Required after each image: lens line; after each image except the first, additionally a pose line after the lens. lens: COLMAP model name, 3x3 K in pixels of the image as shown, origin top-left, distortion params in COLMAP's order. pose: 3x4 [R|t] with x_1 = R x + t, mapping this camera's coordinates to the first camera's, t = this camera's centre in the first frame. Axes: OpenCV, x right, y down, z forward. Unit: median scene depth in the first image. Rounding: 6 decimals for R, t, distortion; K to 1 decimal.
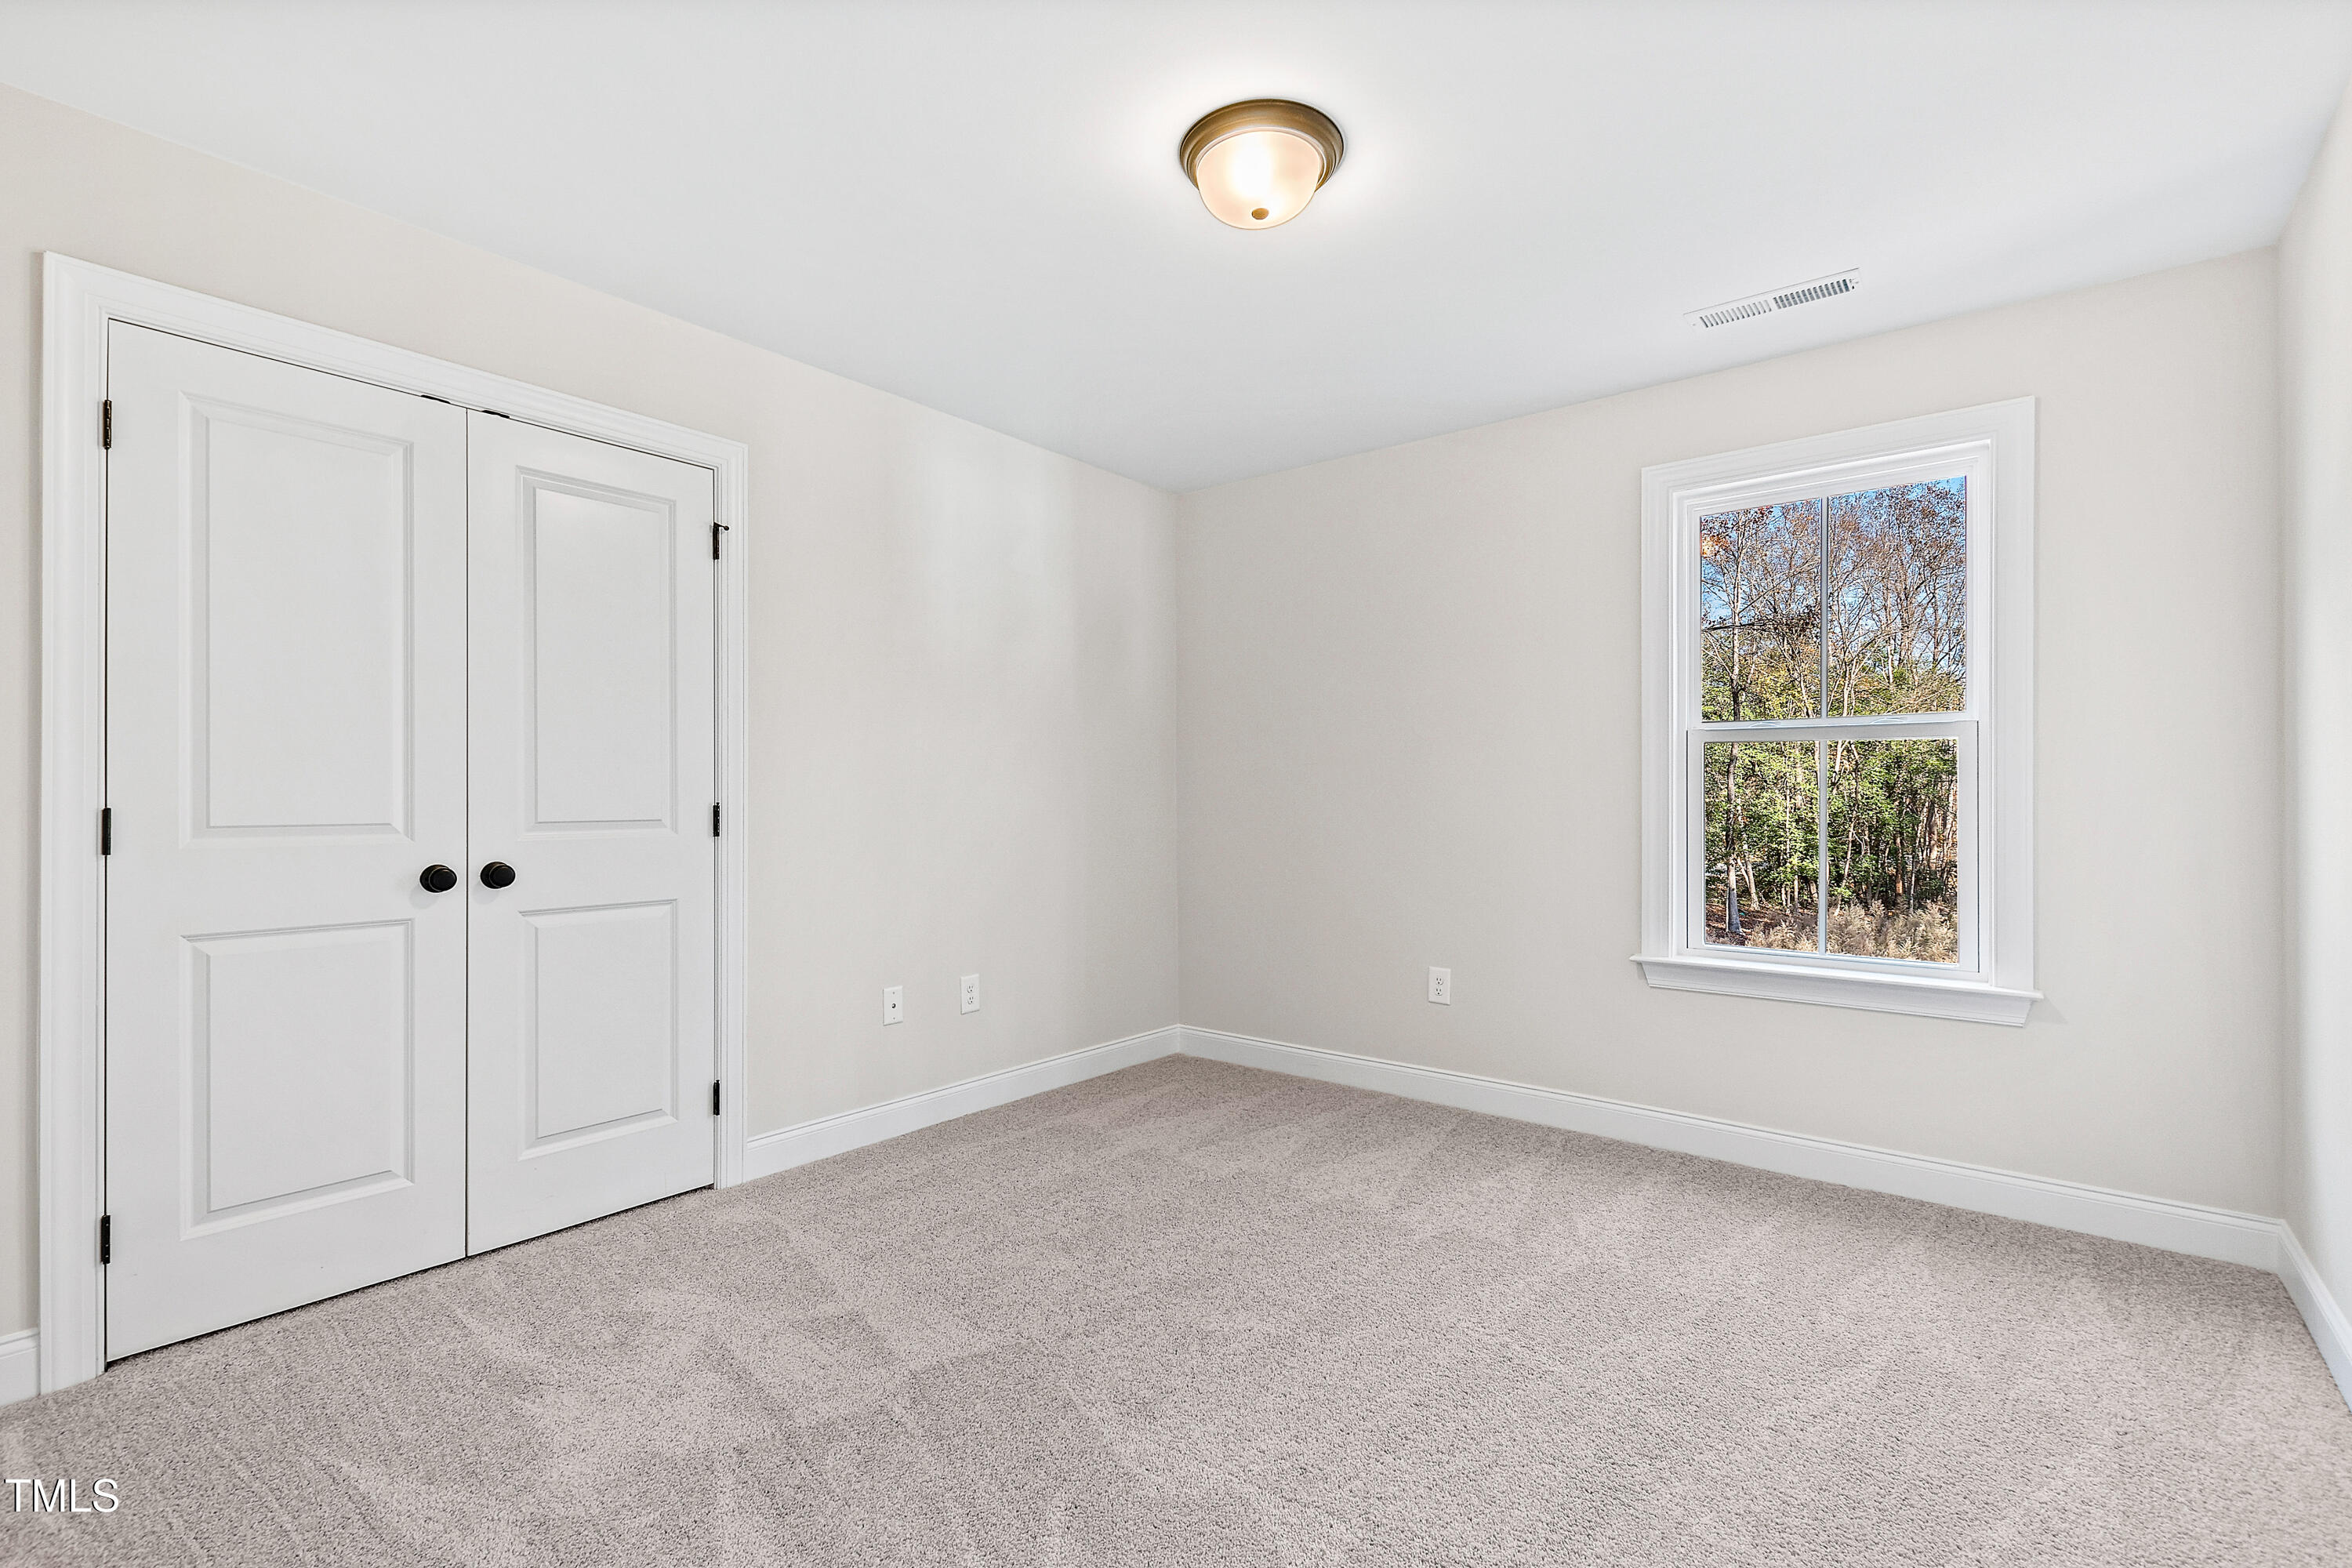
lens RADIAL K [[1036.7, 0, 1176.0], [0, 1036.7, 784.0], [0, 0, 1]] dist [0.000244, 0.000050]
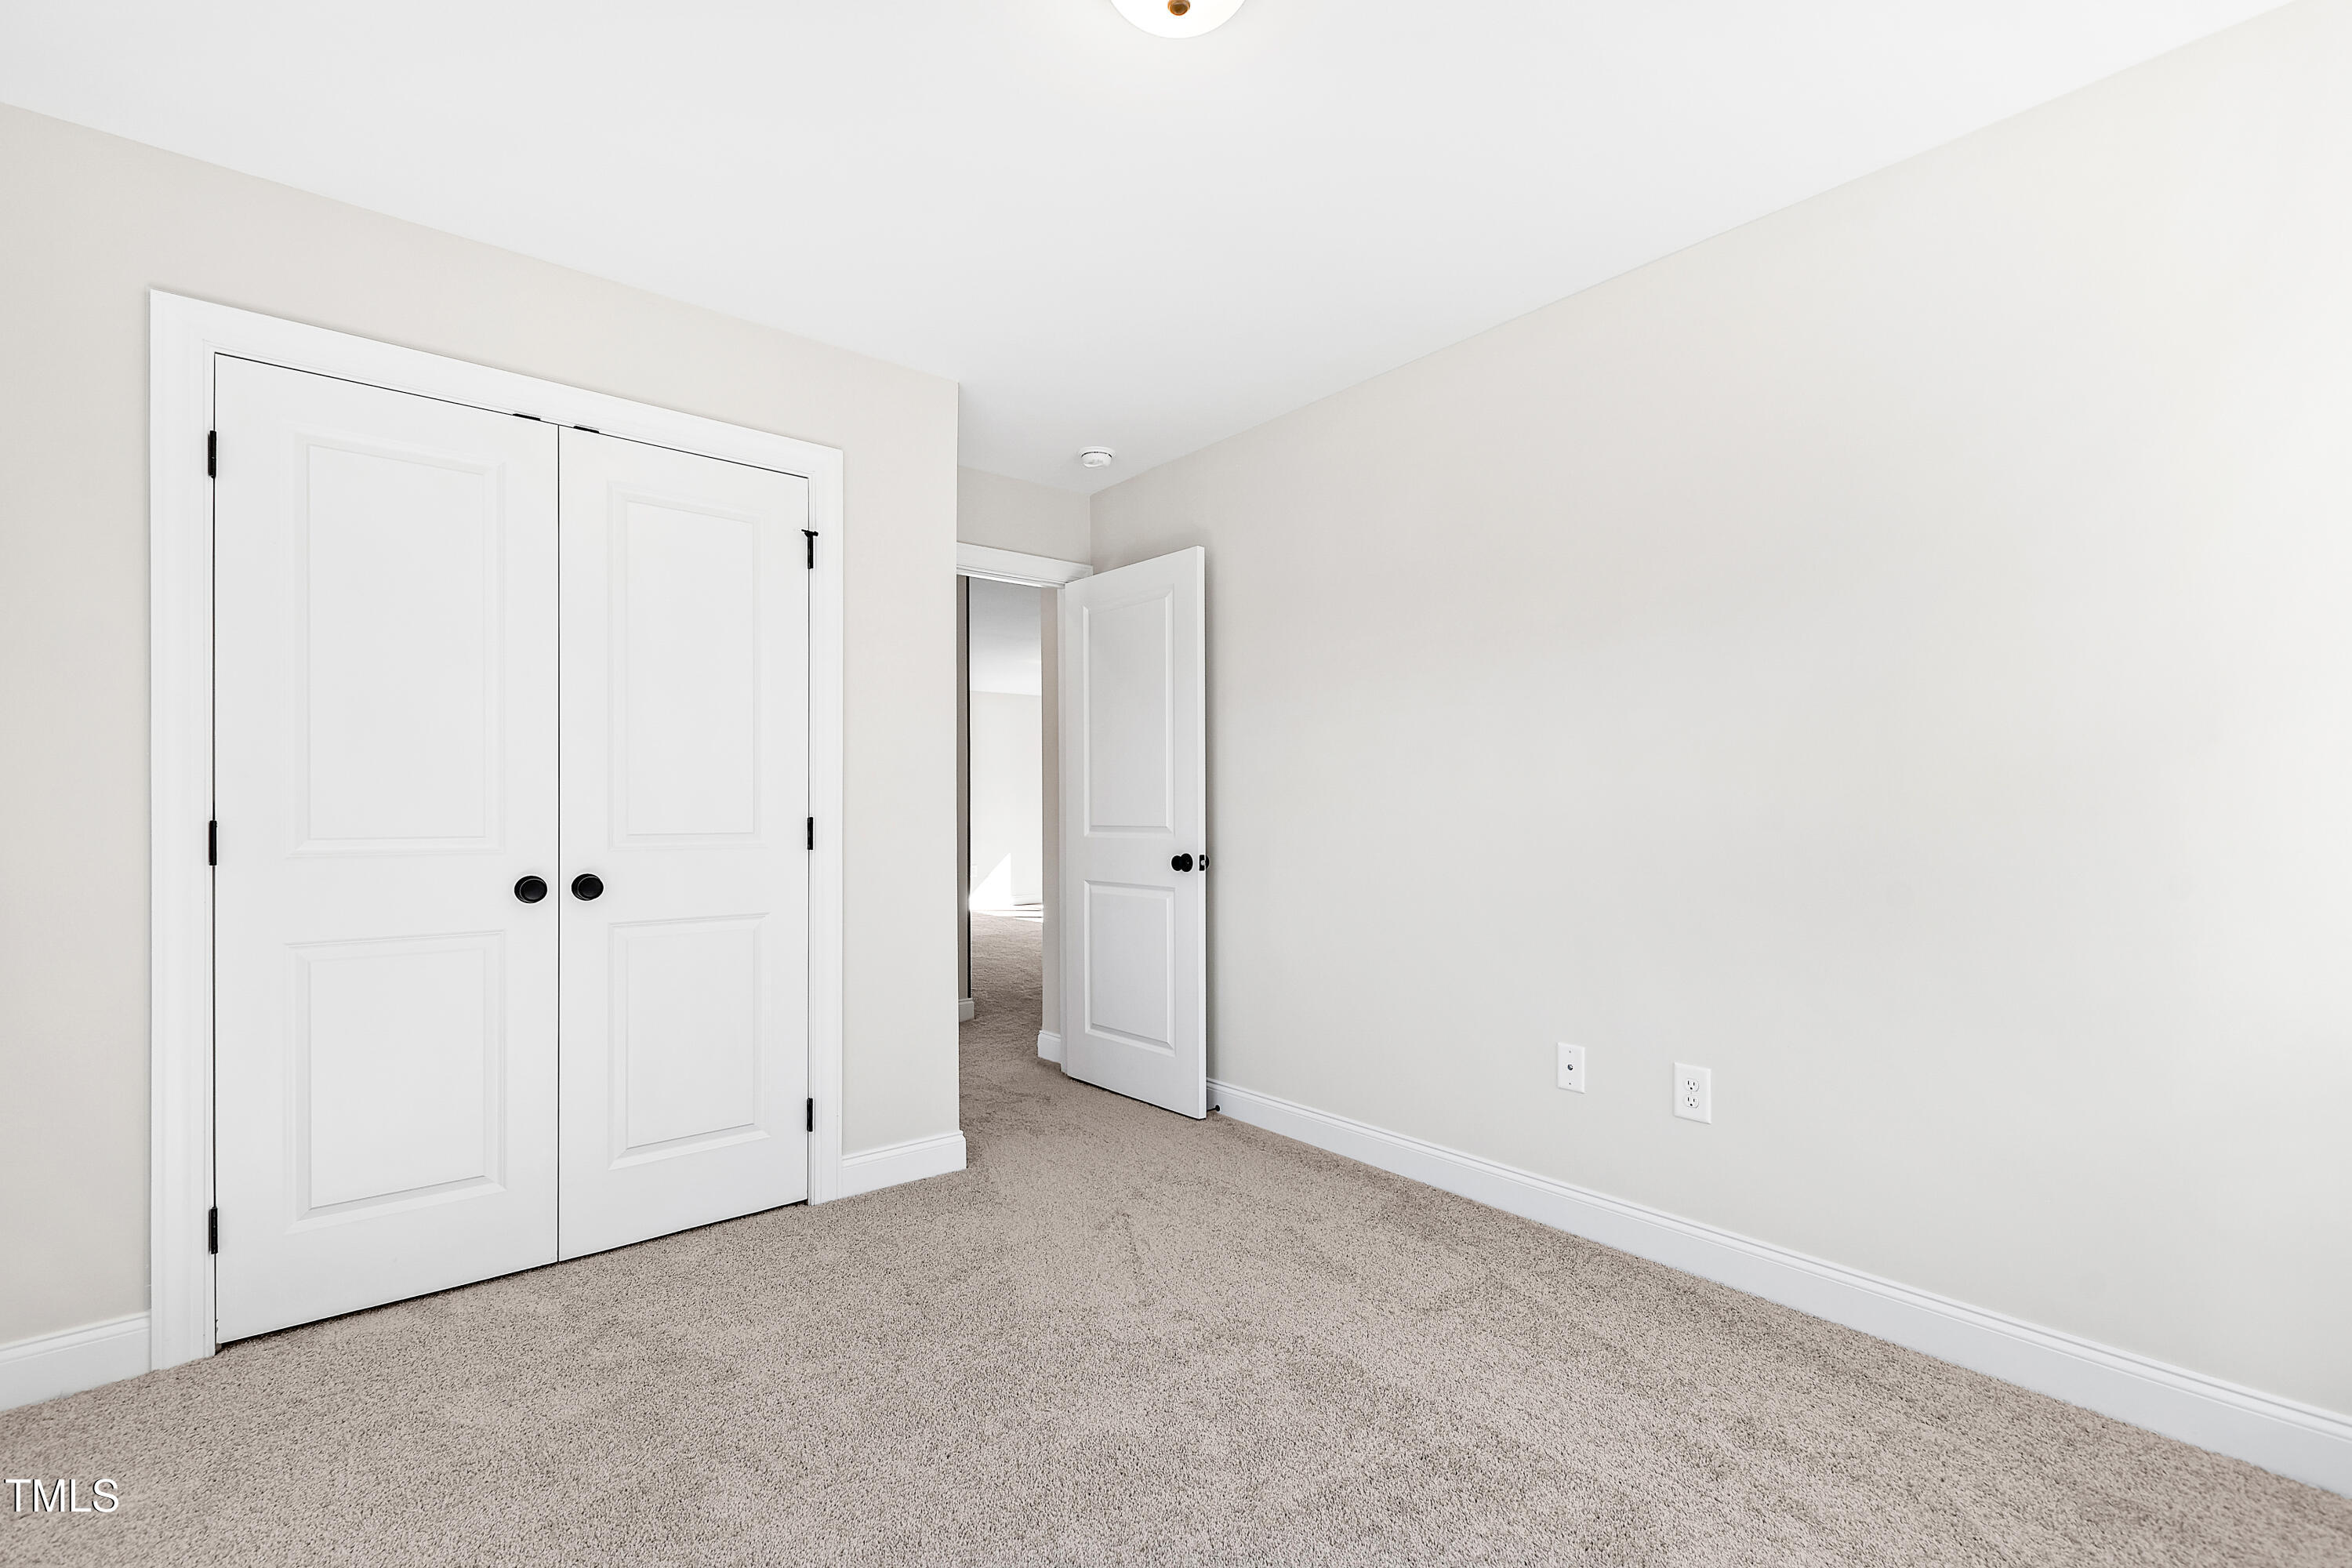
lens RADIAL K [[1026.2, 0, 1181.9], [0, 1026.2, 807.6], [0, 0, 1]] dist [-0.000035, -0.005508]
pose [[0.985523, -0.001700, -0.169533, 0.092902], [0.003379, 0.999948, 0.009616, 0.003221], [0.169508, -0.010050, 0.985478, 0.123340]]
